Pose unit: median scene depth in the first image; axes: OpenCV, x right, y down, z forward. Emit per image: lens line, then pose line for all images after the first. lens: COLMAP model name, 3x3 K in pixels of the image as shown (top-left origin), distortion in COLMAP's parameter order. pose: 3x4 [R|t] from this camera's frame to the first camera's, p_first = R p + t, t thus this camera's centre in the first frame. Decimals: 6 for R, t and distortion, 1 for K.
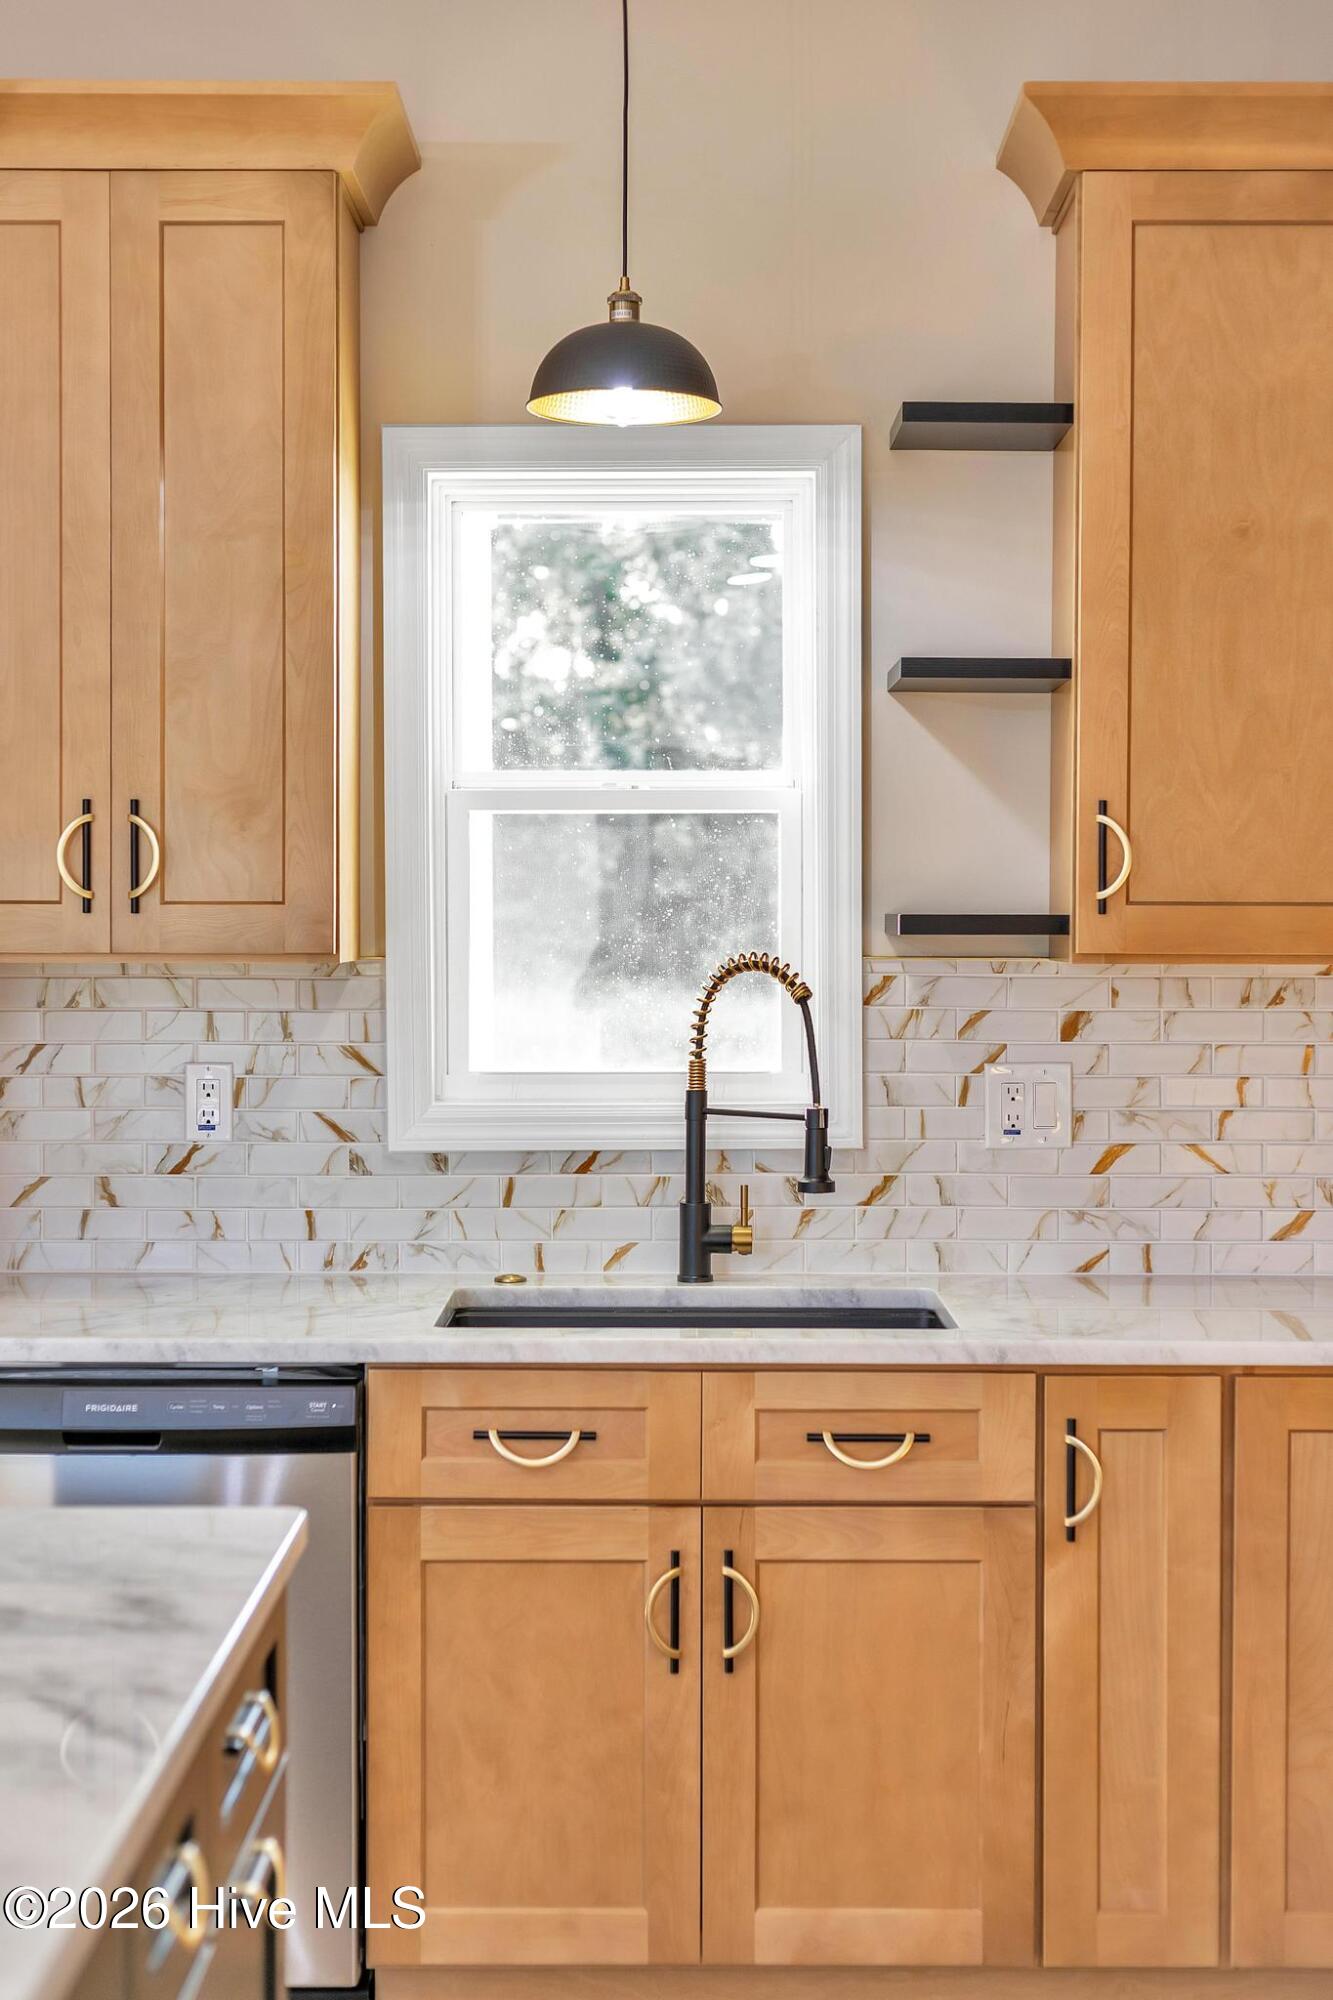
lens RADIAL K [[2894.2, 0, 666.5], [0, 2894.2, 1000.0], [0, 0, 1]] dist [0.027363, -0.019184]
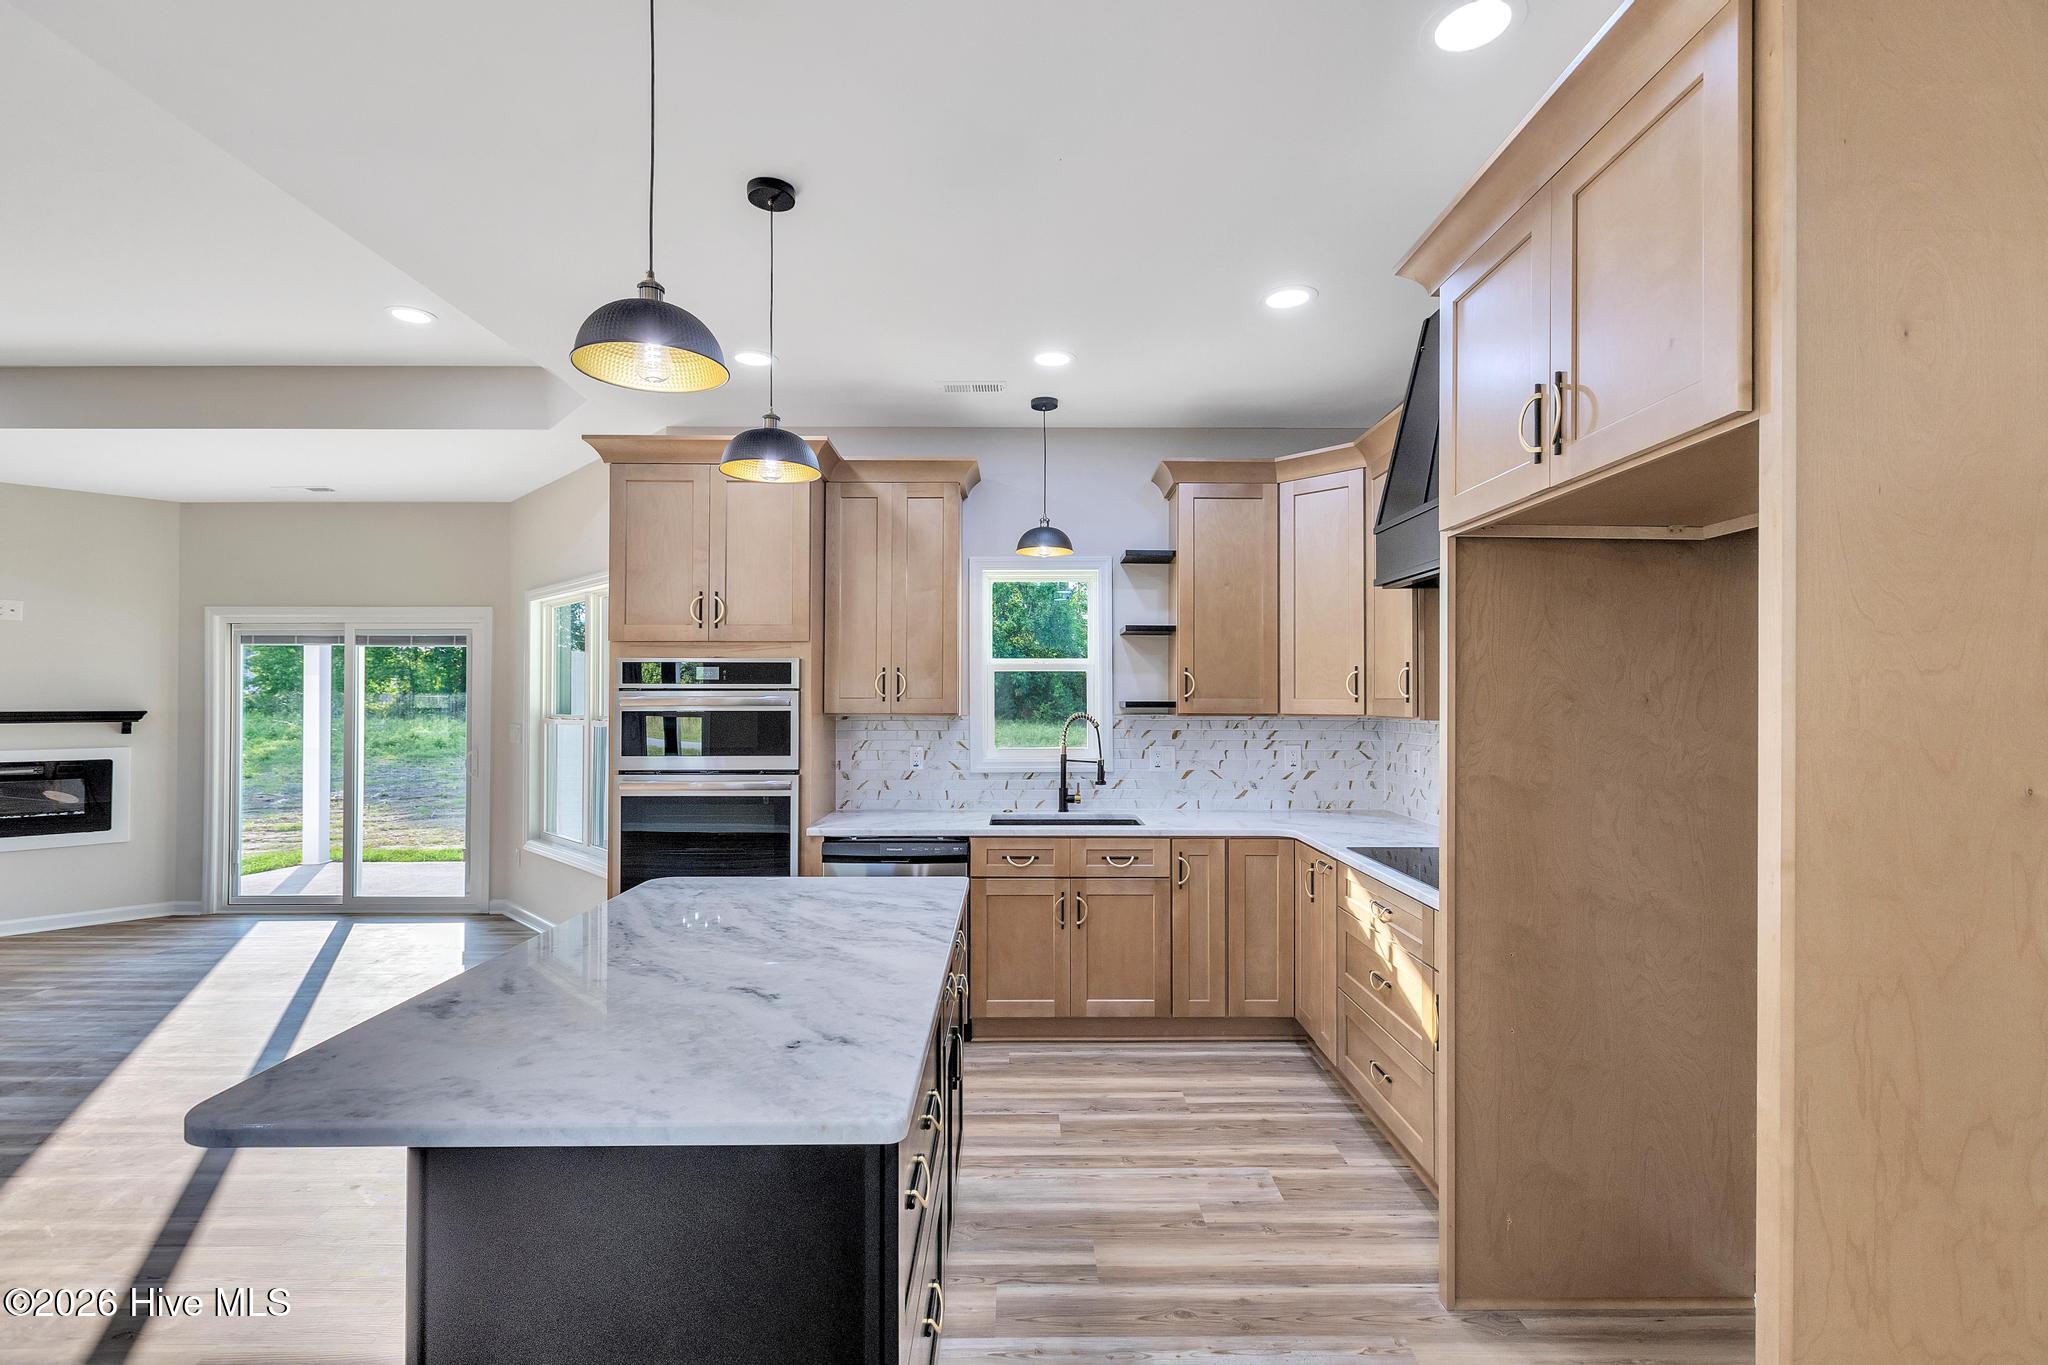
lens RADIAL K [[911.7, 0, 1026.8], [0, 911.7, 689.5], [0, 0, 1]] dist [-0.000028, -0.000187]
pose [[0.999953, -0.000480, 0.009695, -0.043667], [0.000865, 0.999210, -0.039734, -0.001692], [-0.009669, 0.039741, 0.999163, -0.055390]]
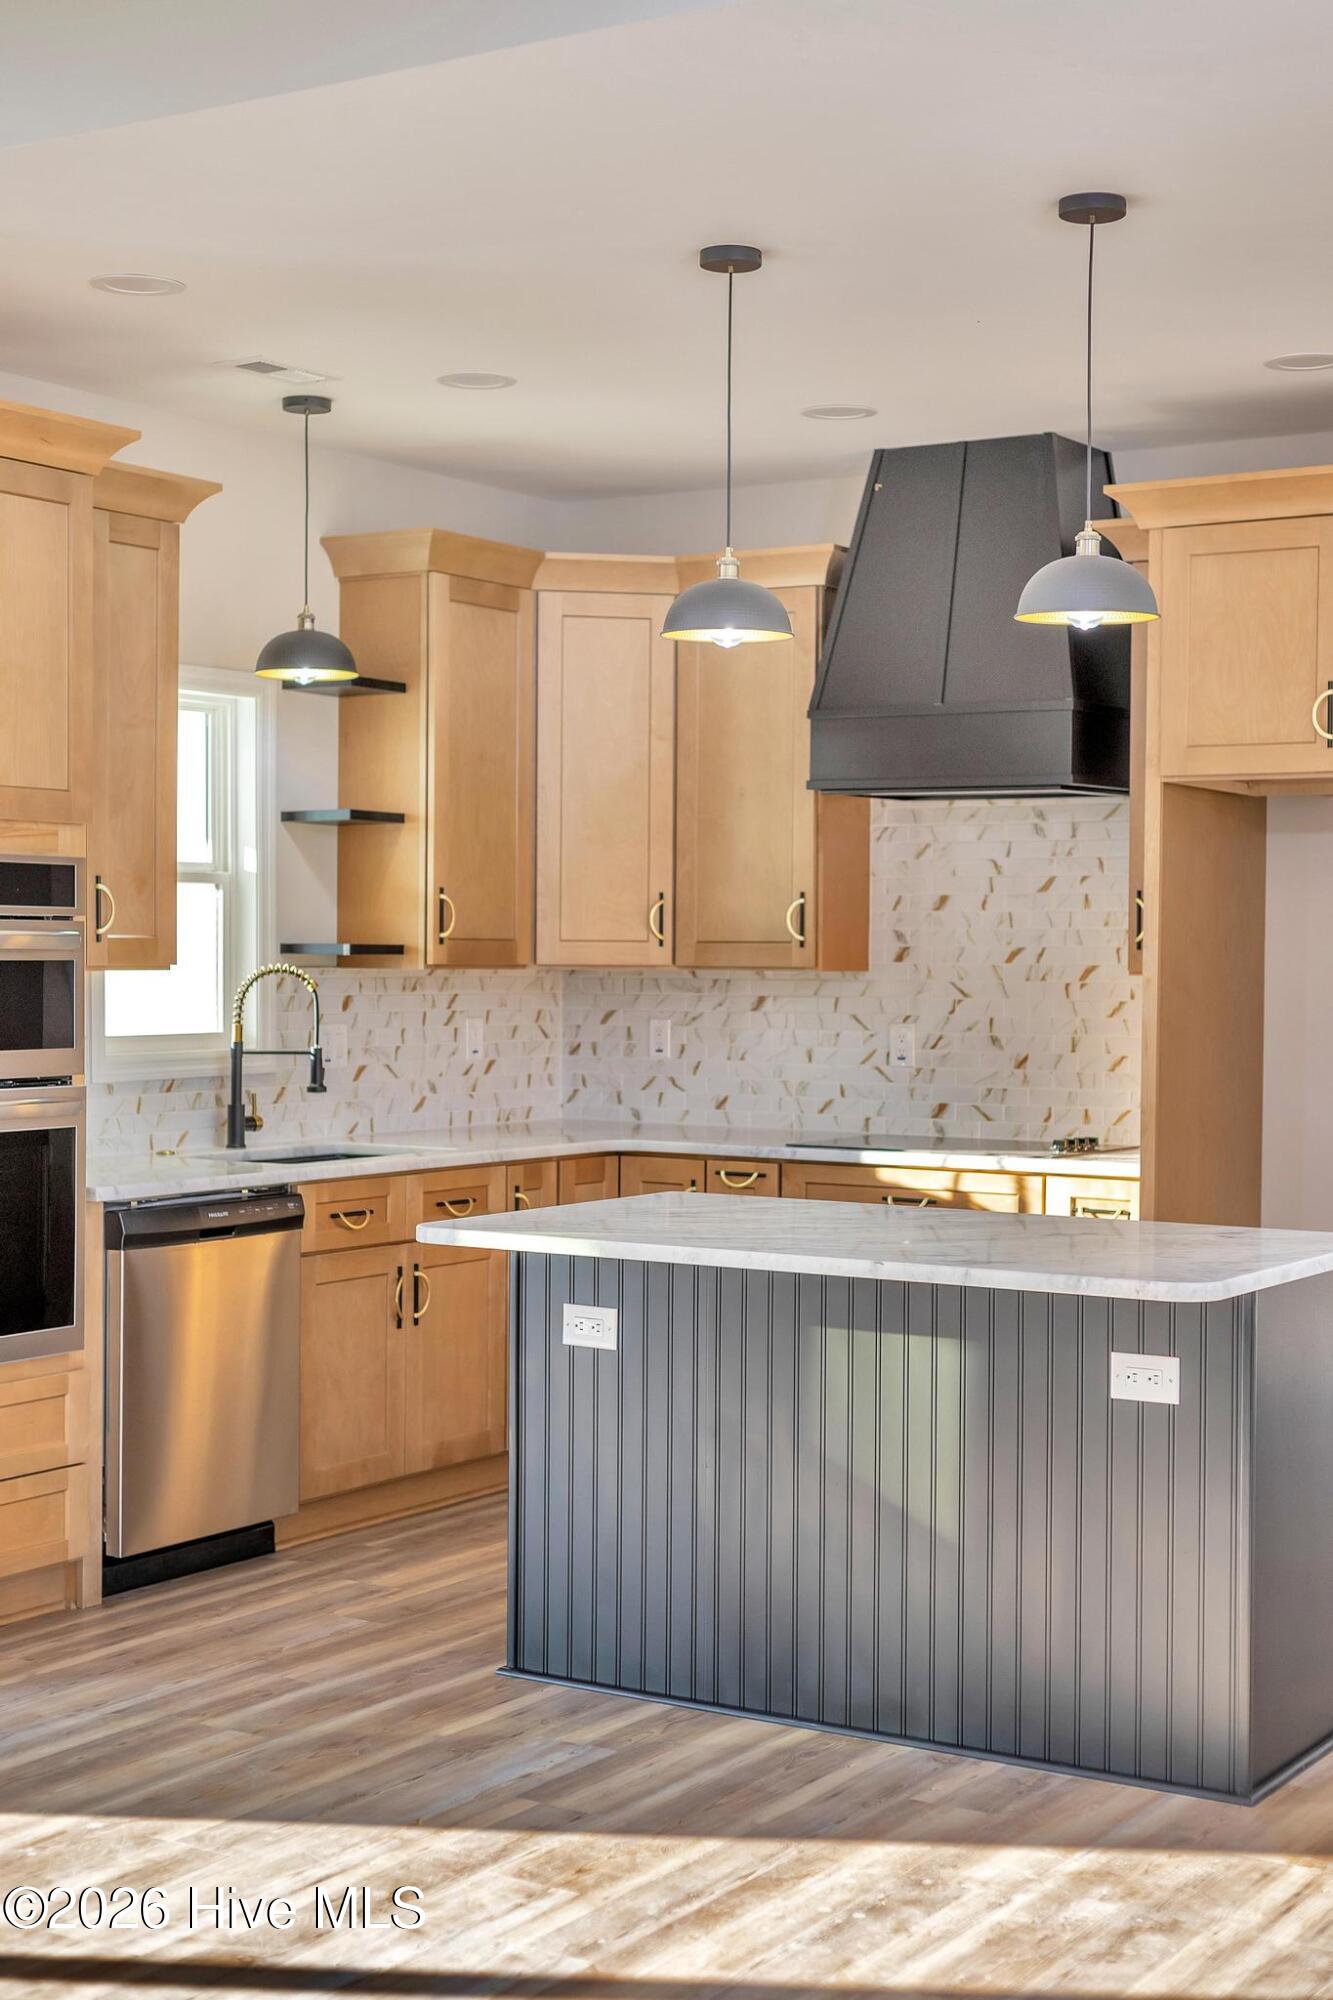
lens RADIAL K [[2894.2, 0, 666.5], [0, 2894.2, 1000.0], [0, 0, 1]] dist [0.027363, -0.019184]
pose [[0.533895, -0.013267, 0.845447, -1.409478], [0.018956, 0.999813, 0.003718, 0.003945], [-0.845338, 0.014041, 0.534047, -0.190083]]
